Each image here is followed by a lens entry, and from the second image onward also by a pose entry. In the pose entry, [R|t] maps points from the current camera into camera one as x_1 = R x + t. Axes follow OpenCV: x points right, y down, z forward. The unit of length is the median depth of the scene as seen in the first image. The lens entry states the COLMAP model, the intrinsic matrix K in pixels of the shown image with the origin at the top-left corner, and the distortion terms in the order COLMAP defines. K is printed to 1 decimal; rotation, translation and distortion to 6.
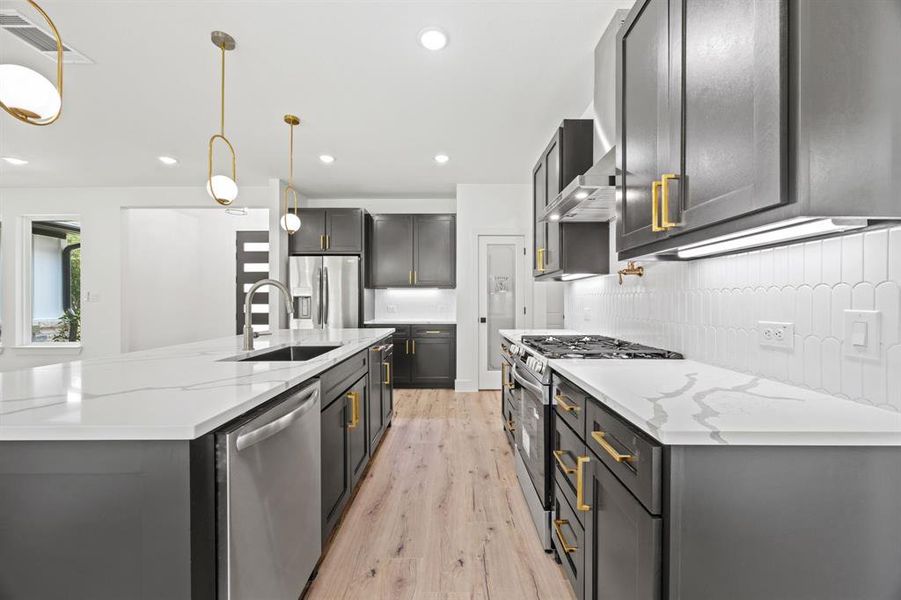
lens RADIAL K [[348.2, 0, 458.1], [0, 348.2, 301.0], [0, 0, 1]] dist [-0.003121, 0.000164]
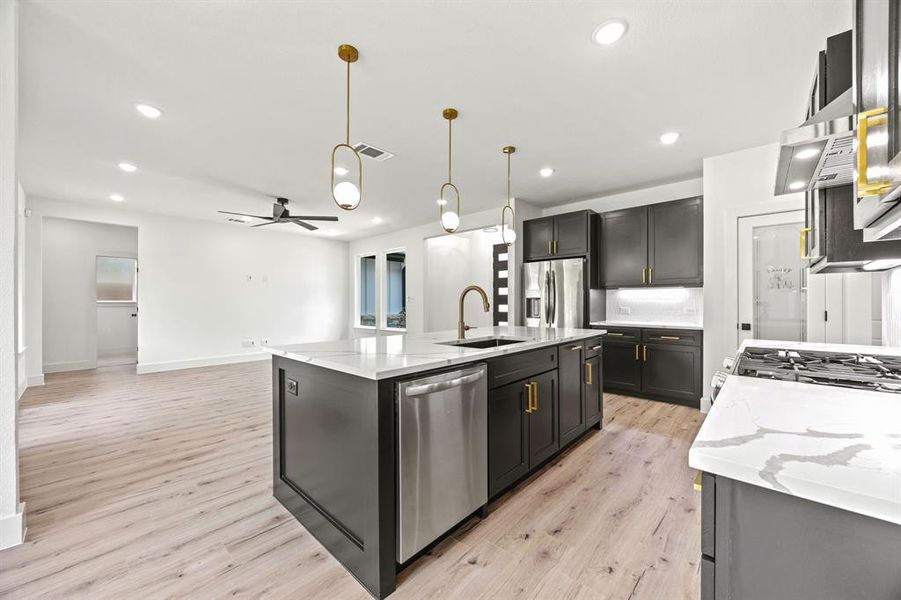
lens RADIAL K [[348.2, 0, 447.8], [0, 348.2, 302.0], [0, 0, 1]] dist [-0.003121, 0.000164]
pose [[0.729090, -0.000166, -0.684418, 0.122548], [0.000142, 1.000000, -0.000091, -0.000069], [0.684418, -0.000031, 0.729090, -0.008468]]
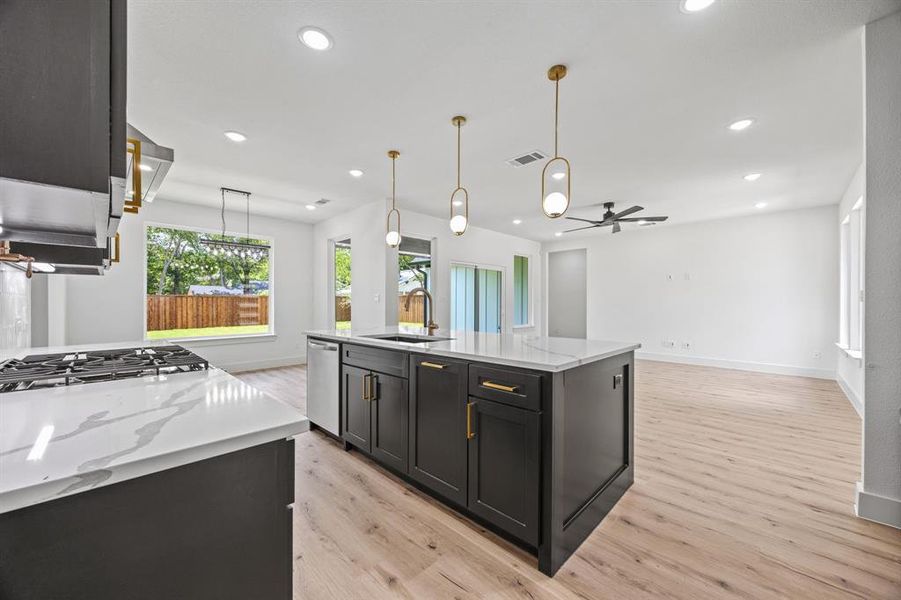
lens RADIAL K [[348.2, 0, 452.8], [0, 348.2, 301.3], [0, 0, 1]] dist [-0.003121, 0.000164]
pose [[-0.714660, -0.000589, -0.699472, 0.161056], [0.000844, 0.999998, -0.001705, -0.000647], [0.699471, -0.001809, -0.714658, 0.924676]]
